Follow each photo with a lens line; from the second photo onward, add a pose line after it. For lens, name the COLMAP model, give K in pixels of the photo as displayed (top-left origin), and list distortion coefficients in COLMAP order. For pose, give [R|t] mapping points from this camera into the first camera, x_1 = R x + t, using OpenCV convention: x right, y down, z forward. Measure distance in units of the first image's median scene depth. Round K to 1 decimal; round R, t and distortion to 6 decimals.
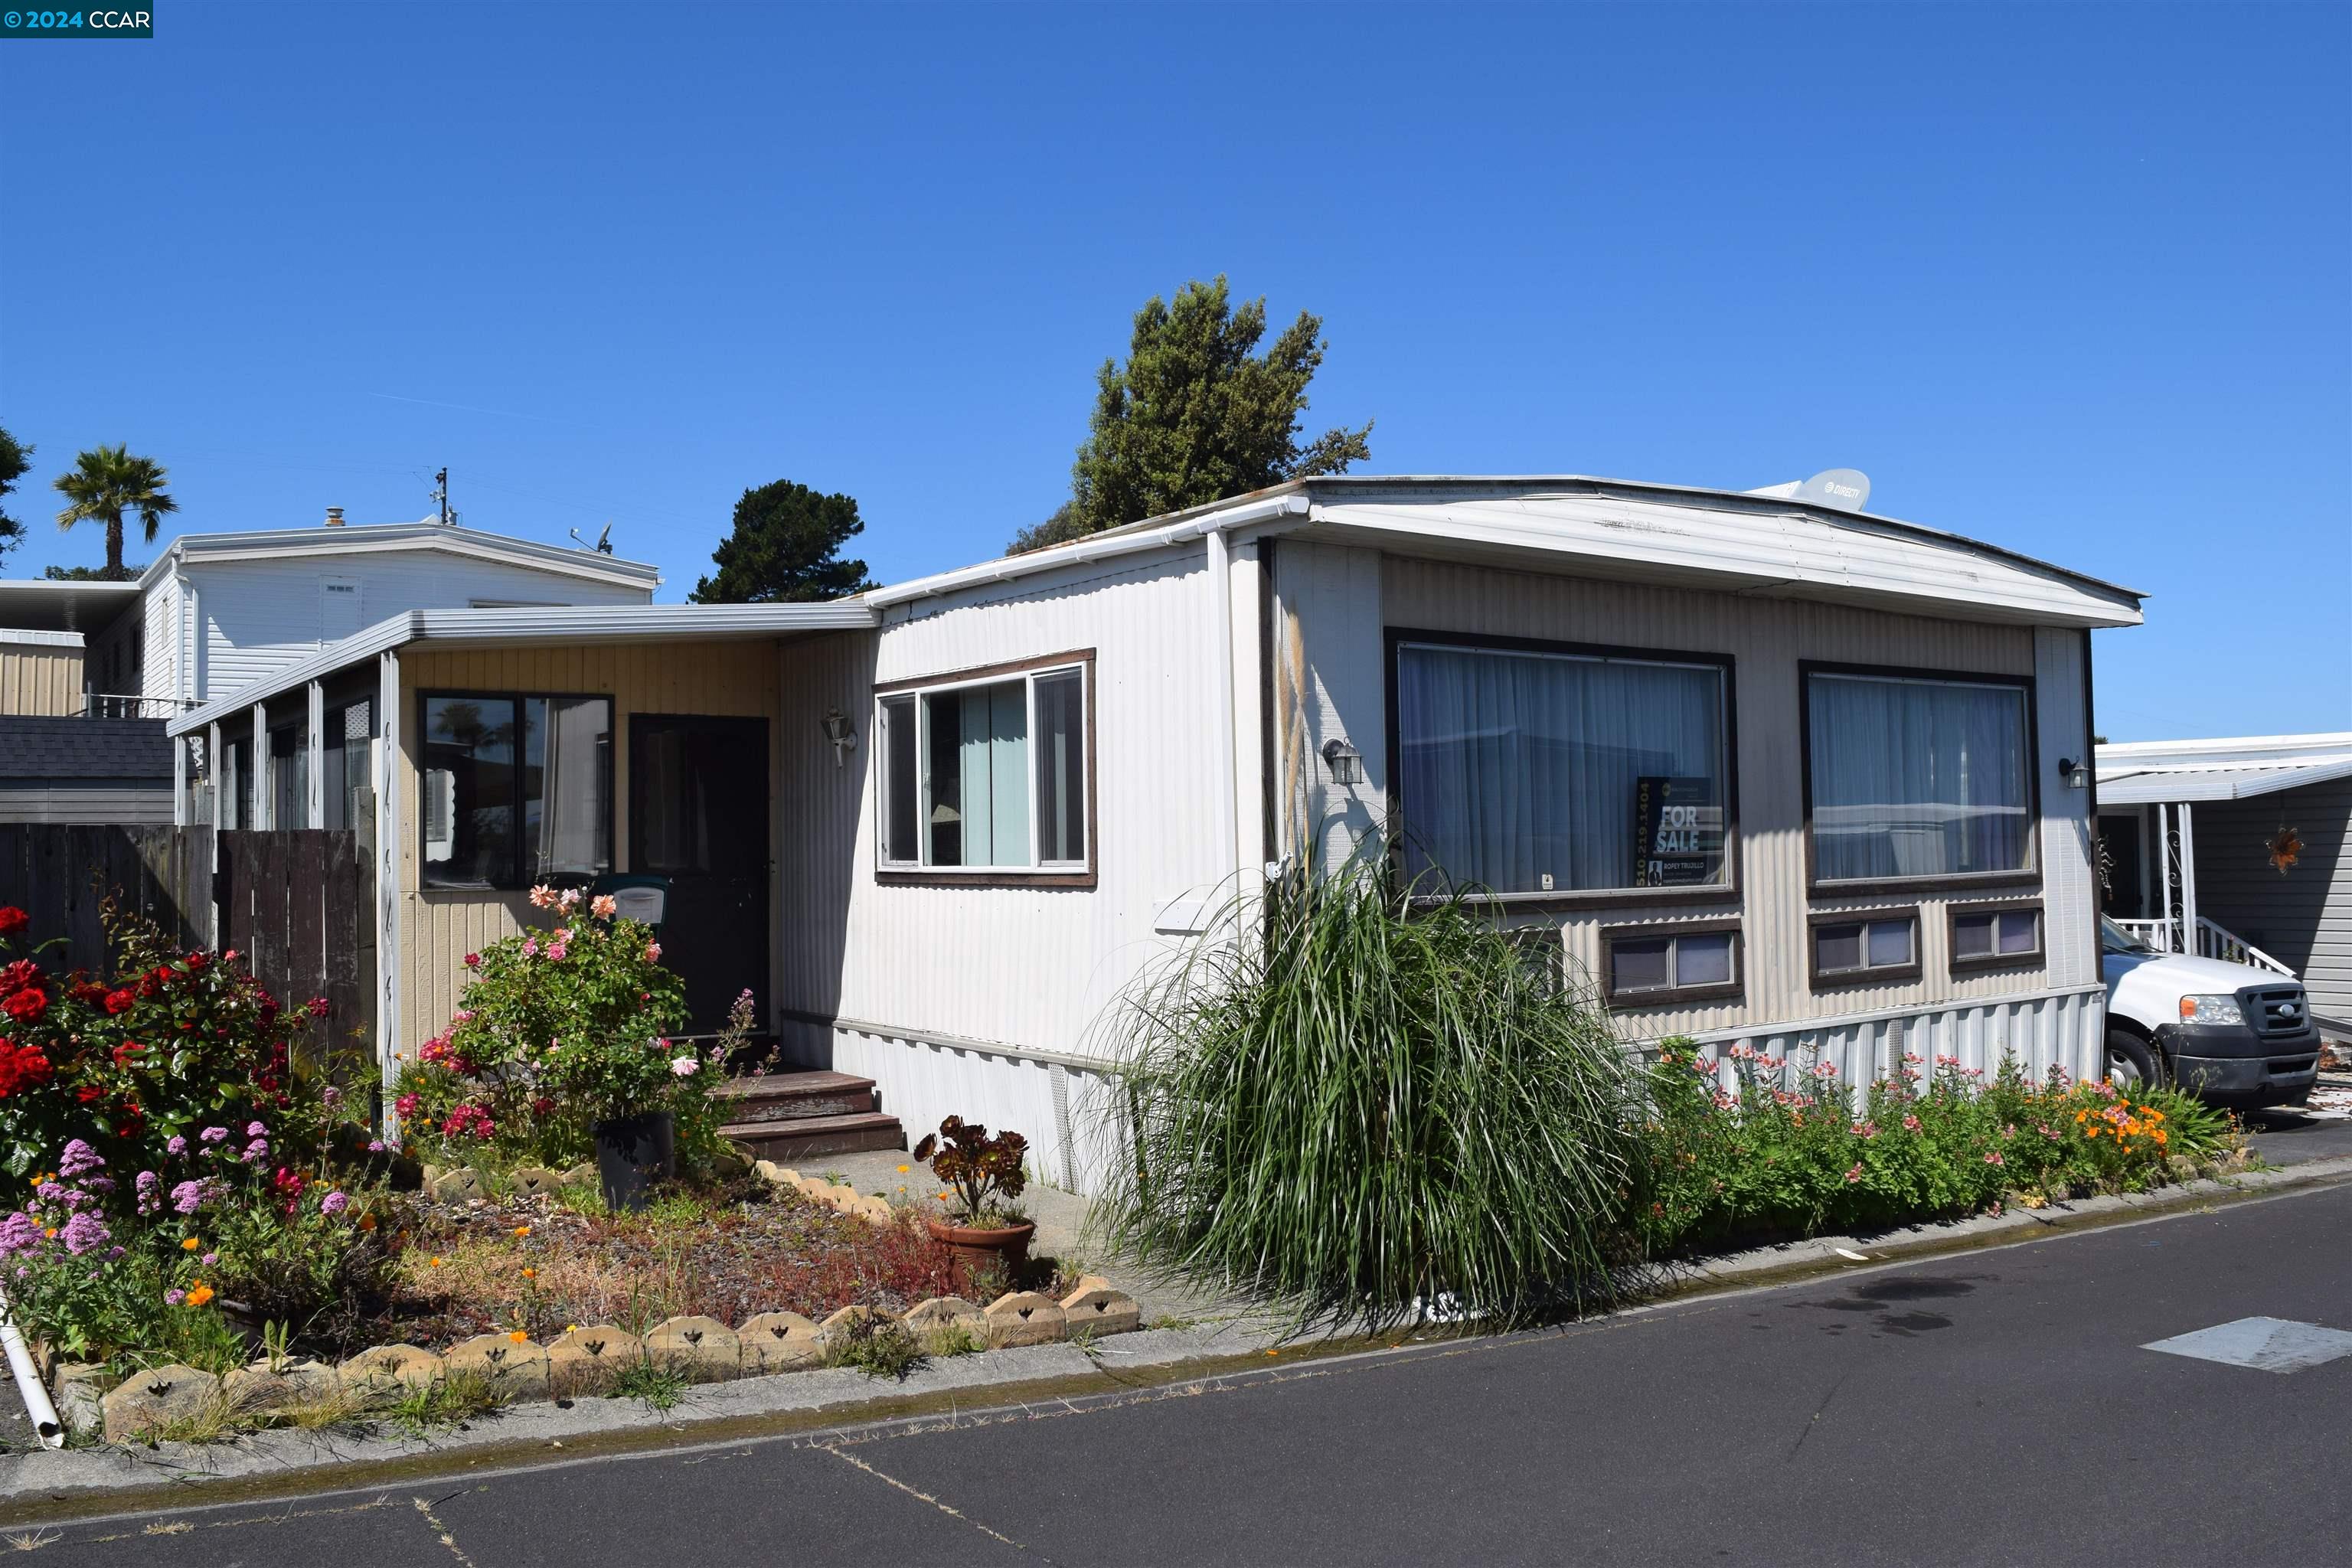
lens RADIAL K [[1840.9, 0, 1180.1], [0, 1840.9, 809.2], [0, 0, 1]] dist [-0.089513, 0.005346]
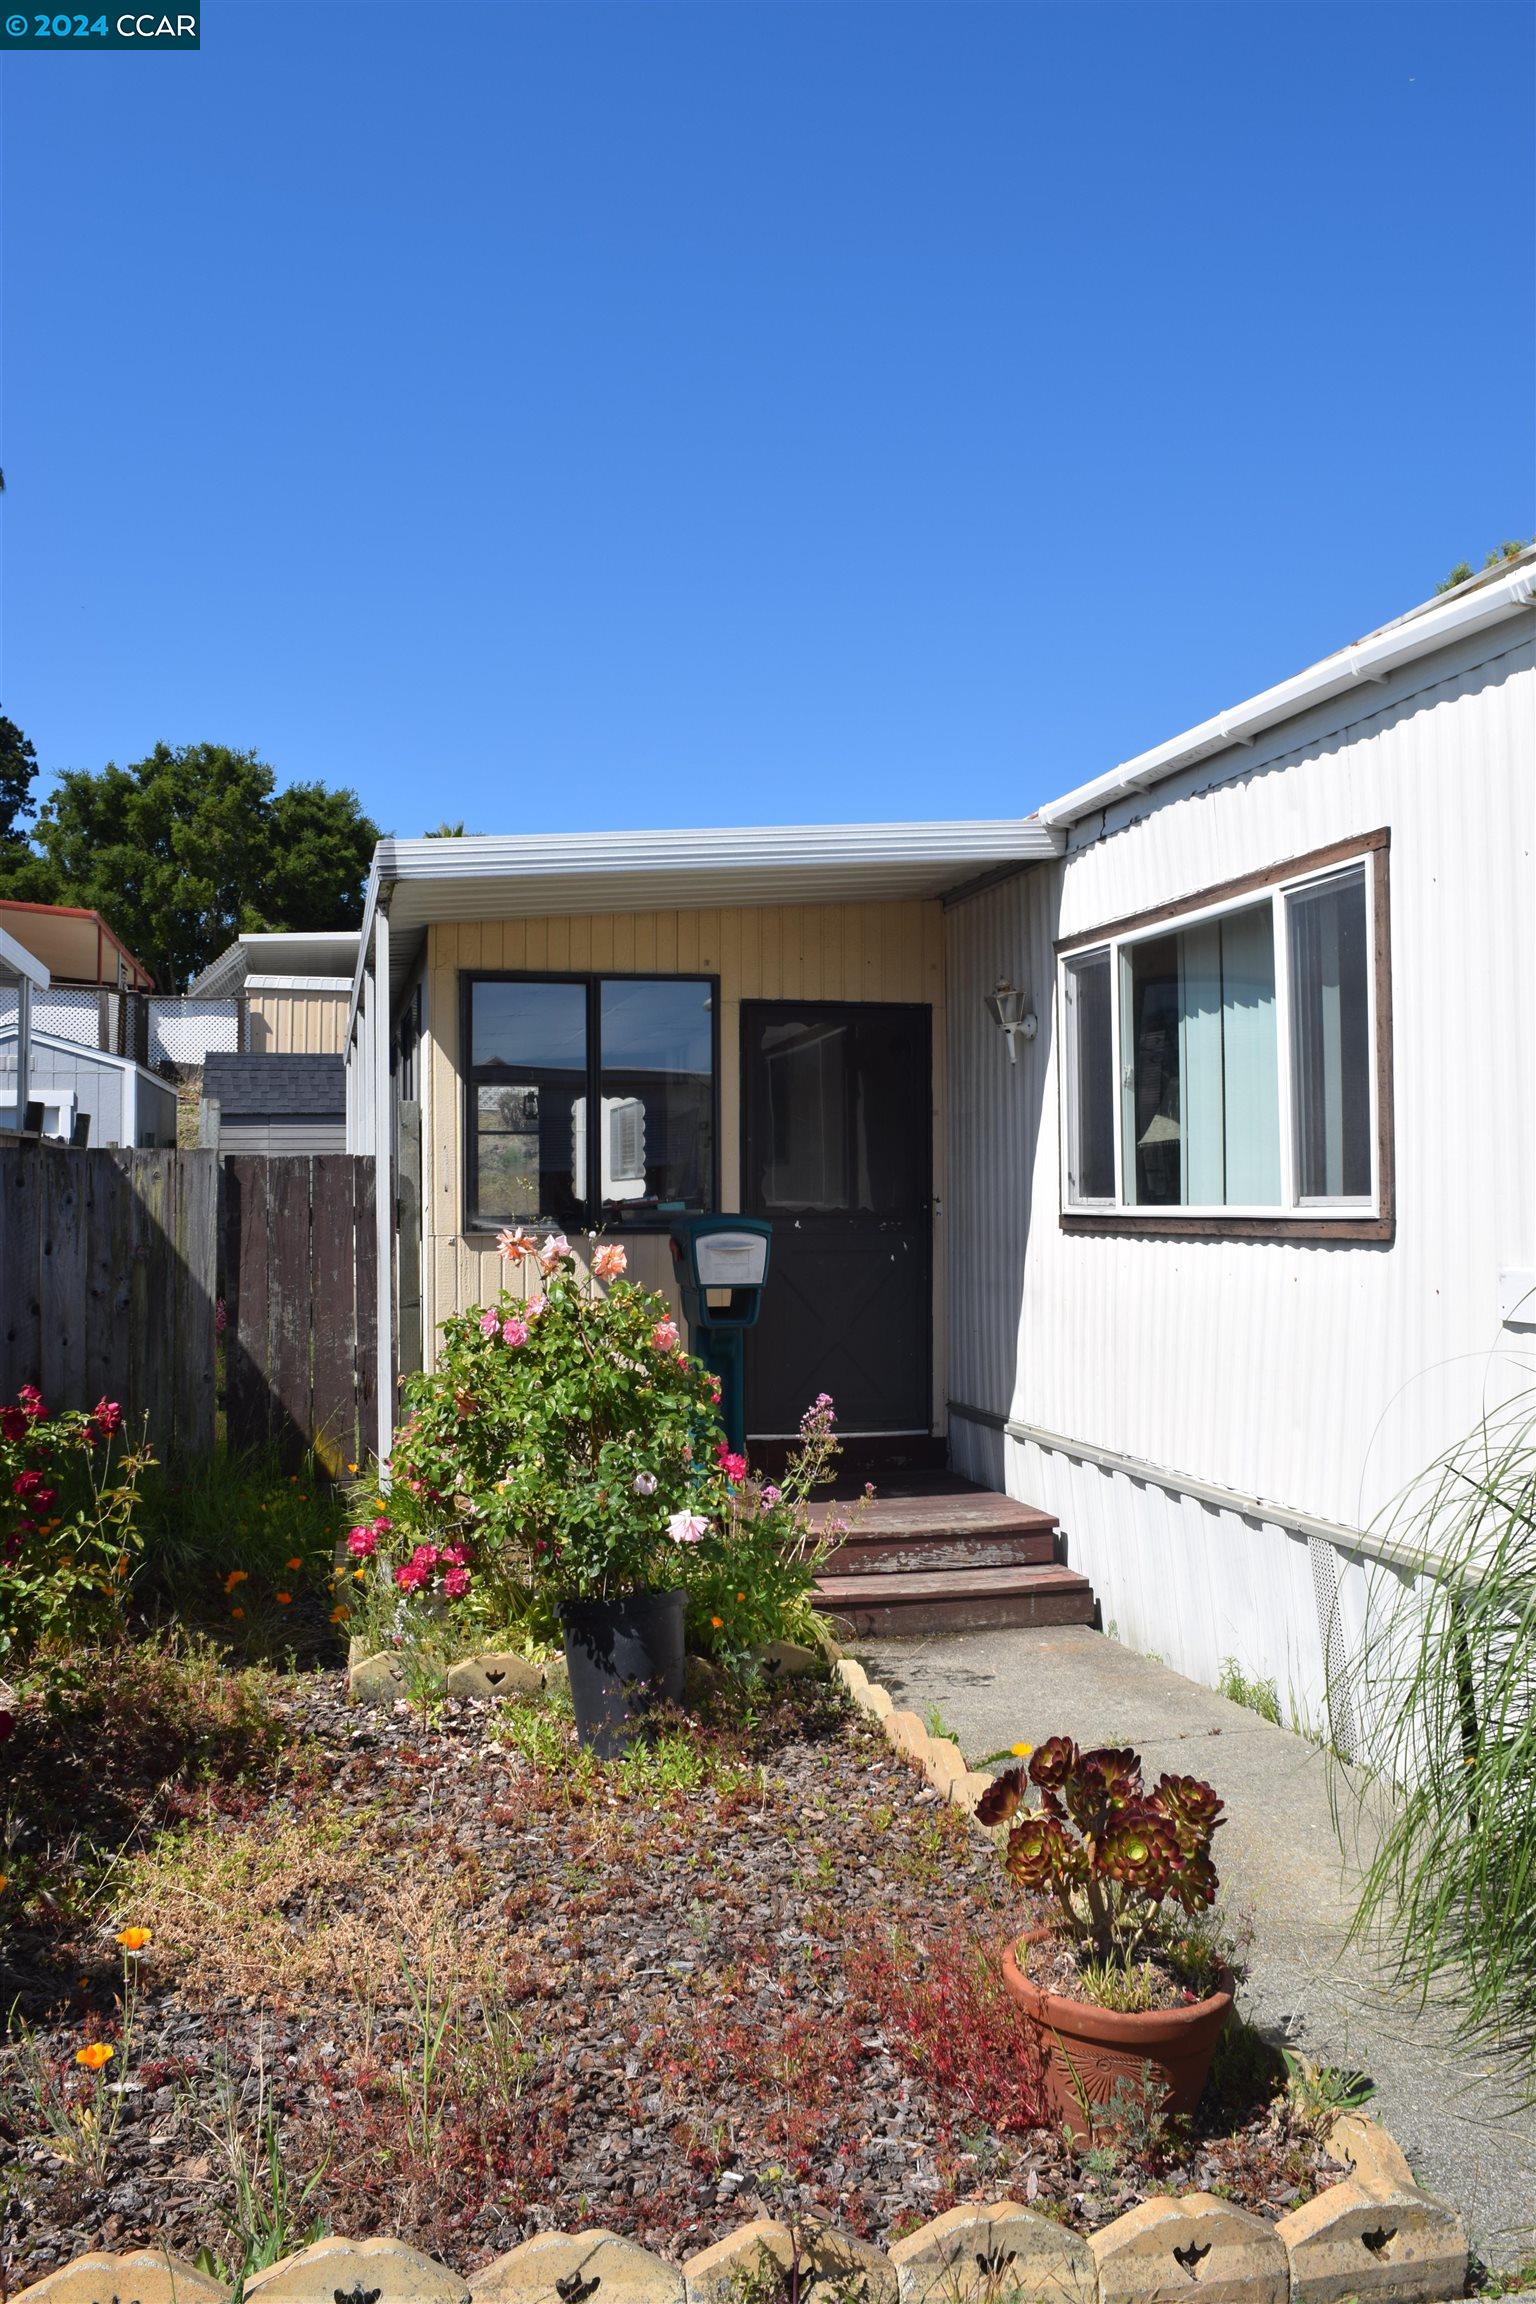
lens RADIAL K [[1803.4, 0, 782.7], [0, 1803.4, 1162.0], [0, 0, 1]] dist [-0.089513, 0.005346]
pose [[0.928908, -0.001602, -0.370308, -0.013326], [0.002812, 0.999992, 0.002728, 0.012446], [0.370301, -0.003575, 0.928905, 0.335953]]
